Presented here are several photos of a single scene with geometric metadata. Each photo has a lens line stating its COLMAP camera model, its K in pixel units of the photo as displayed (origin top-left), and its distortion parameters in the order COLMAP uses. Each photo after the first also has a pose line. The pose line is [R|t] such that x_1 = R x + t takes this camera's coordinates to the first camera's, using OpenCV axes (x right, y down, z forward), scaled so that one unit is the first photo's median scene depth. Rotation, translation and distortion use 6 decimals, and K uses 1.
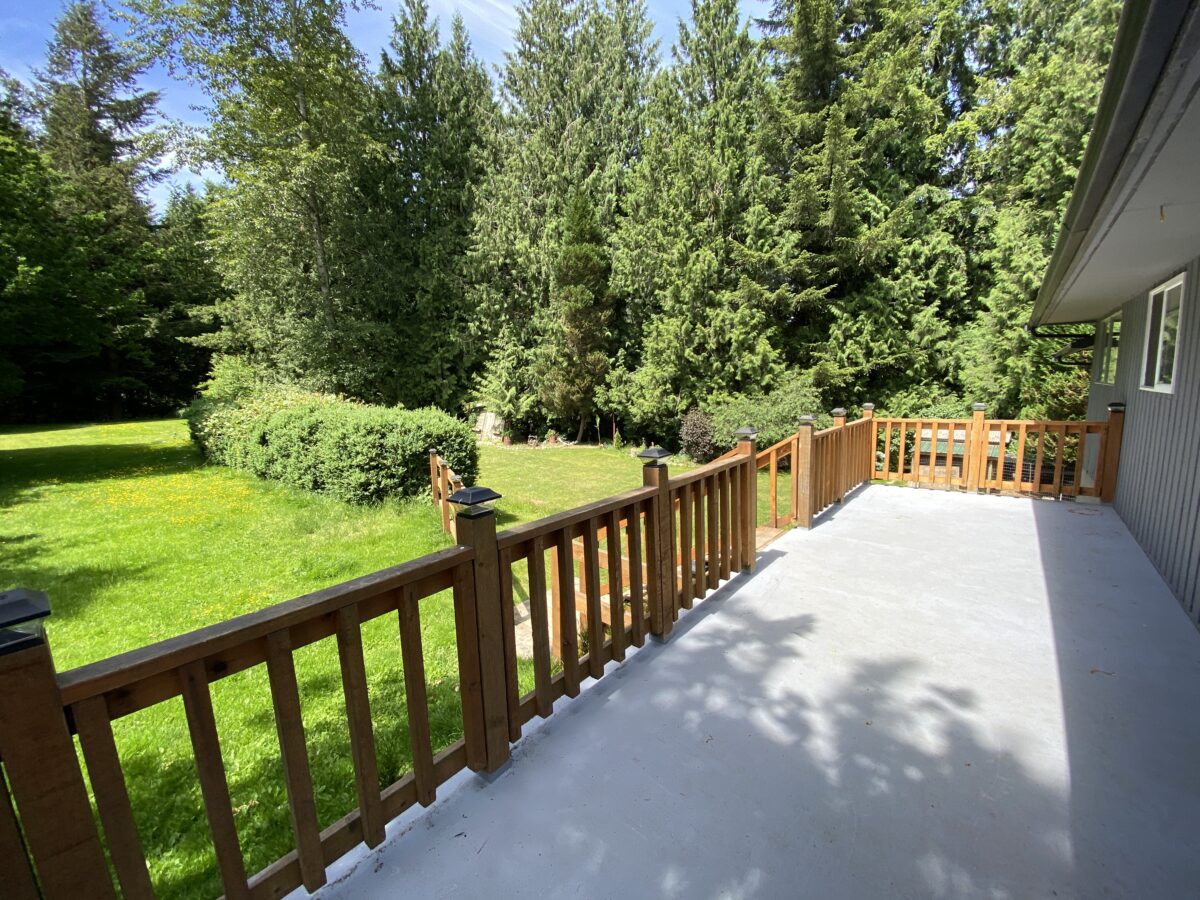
lens RADIAL K [[484.5, 0, 597.5], [0, 484.5, 448.9], [0, 0, 1]] dist [0.025363, -0.025808]
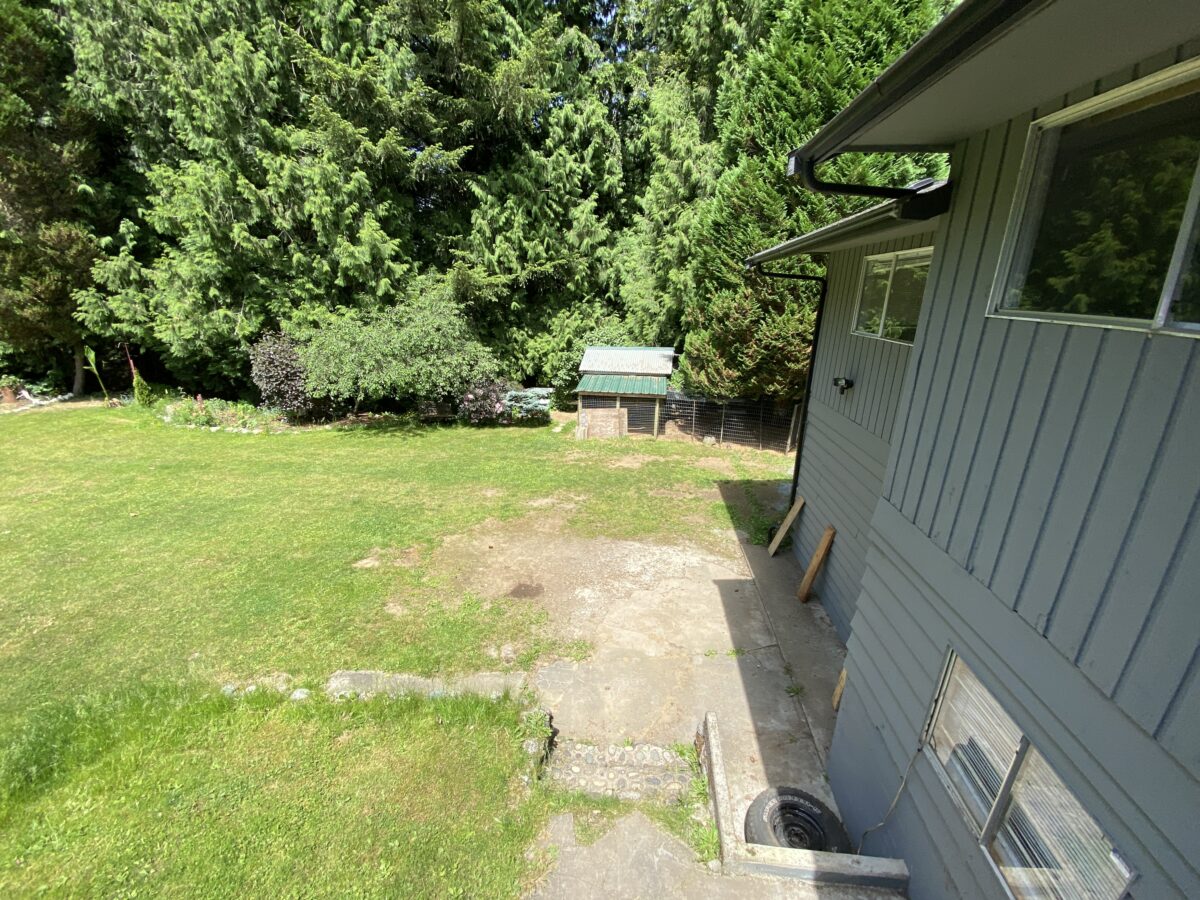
lens RADIAL K [[483.0, 0, 598.2], [0, 483.0, 448.2], [0, 0, 1]] dist [0.016737, -0.019253]
pose [[0.821163, -0.144899, 0.551992, 0.187887], [0.046222, 0.980939, 0.188736, -0.039513], [-0.568818, -0.129469, 0.812209, 0.276022]]
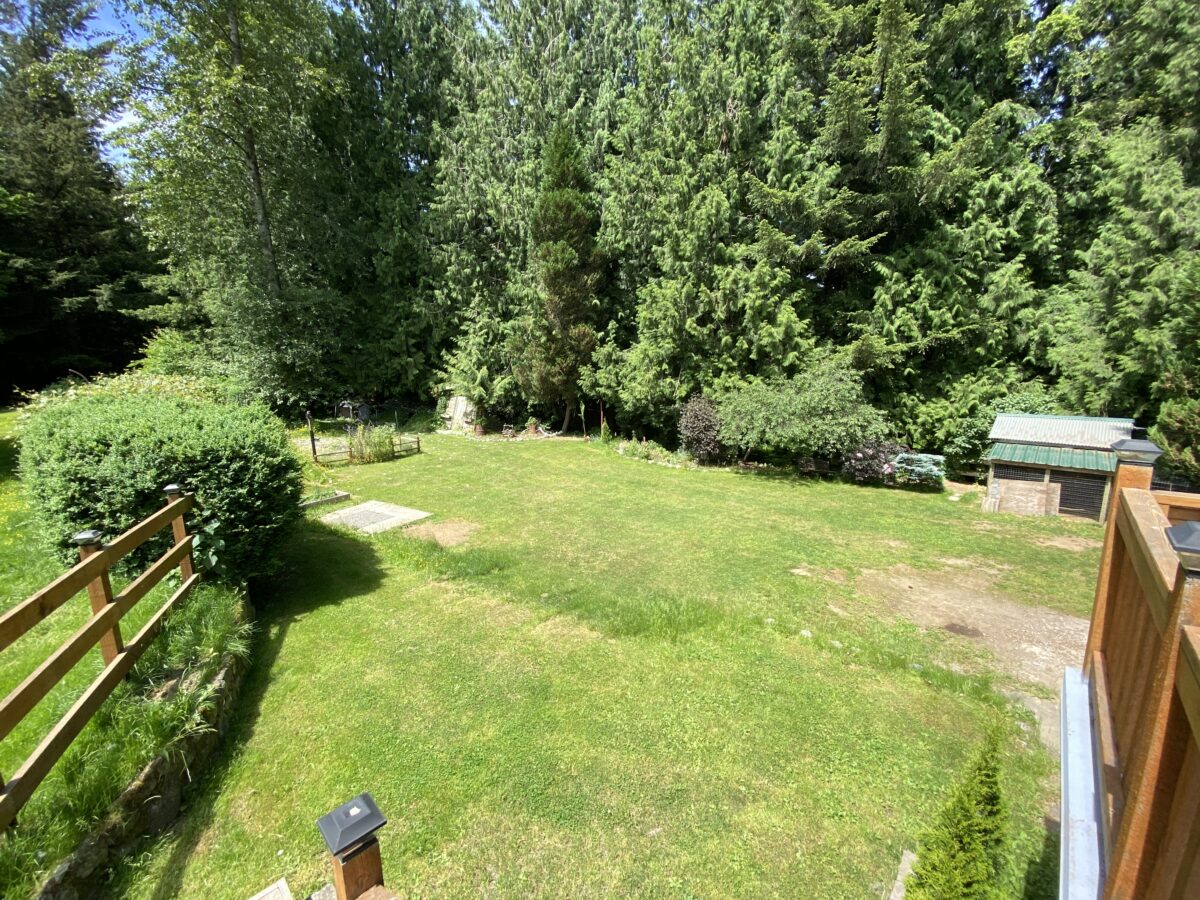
lens RADIAL K [[483.0, 0, 598.2], [0, 483.0, 448.2], [0, 0, 1]] dist [0.016737, -0.019253]
pose [[0.999385, 0.009340, -0.033793, 0.068047], [-0.007926, 0.999097, 0.041741, -0.029218], [0.034153, -0.041447, 0.998557, 0.208132]]
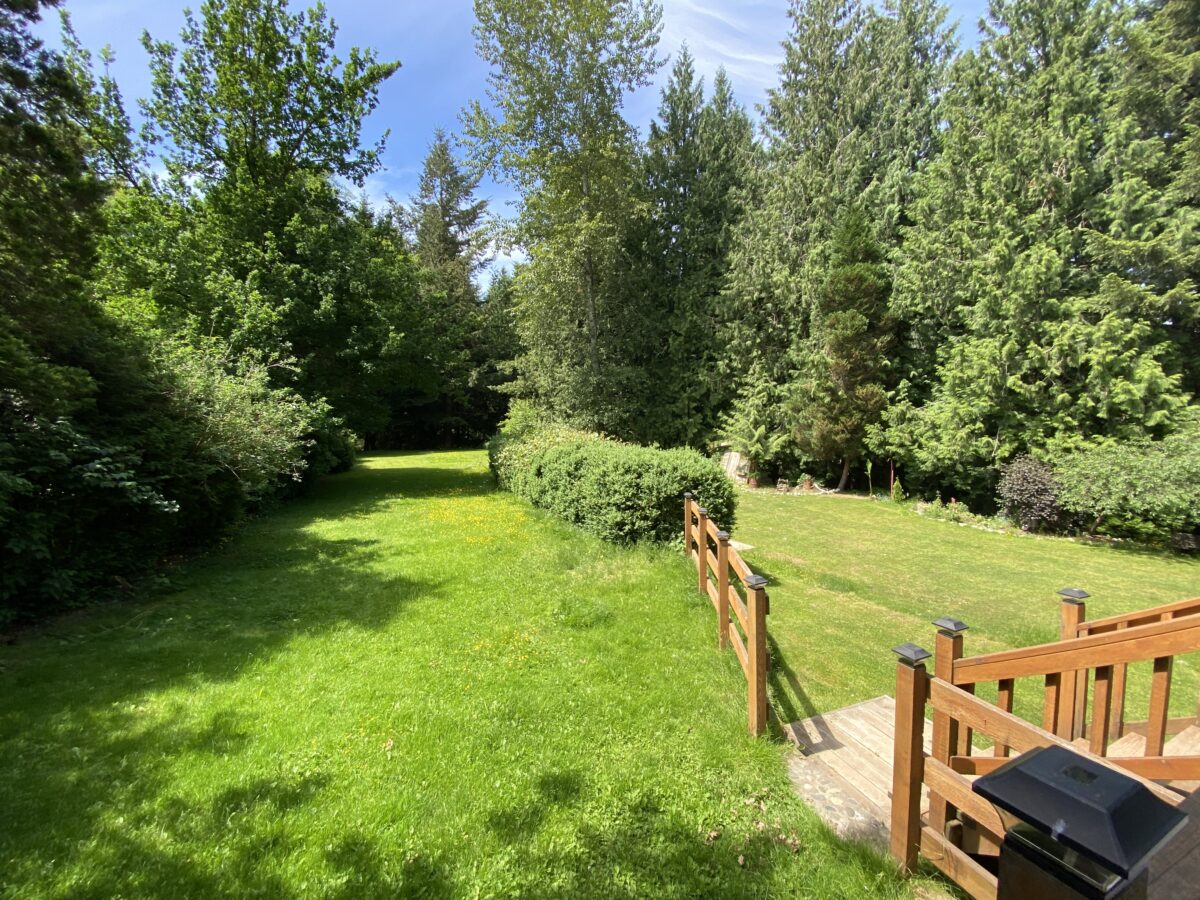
lens RADIAL K [[485.1, 0, 591.1], [0, 485.1, 444.9], [0, 0, 1]] dist [0.015962, -0.018828]
pose [[0.880773, 0.024250, -0.472918, -0.031027], [-0.064283, 0.995566, -0.068672, -0.007452], [0.469155, 0.090885, 0.878426, 0.040911]]
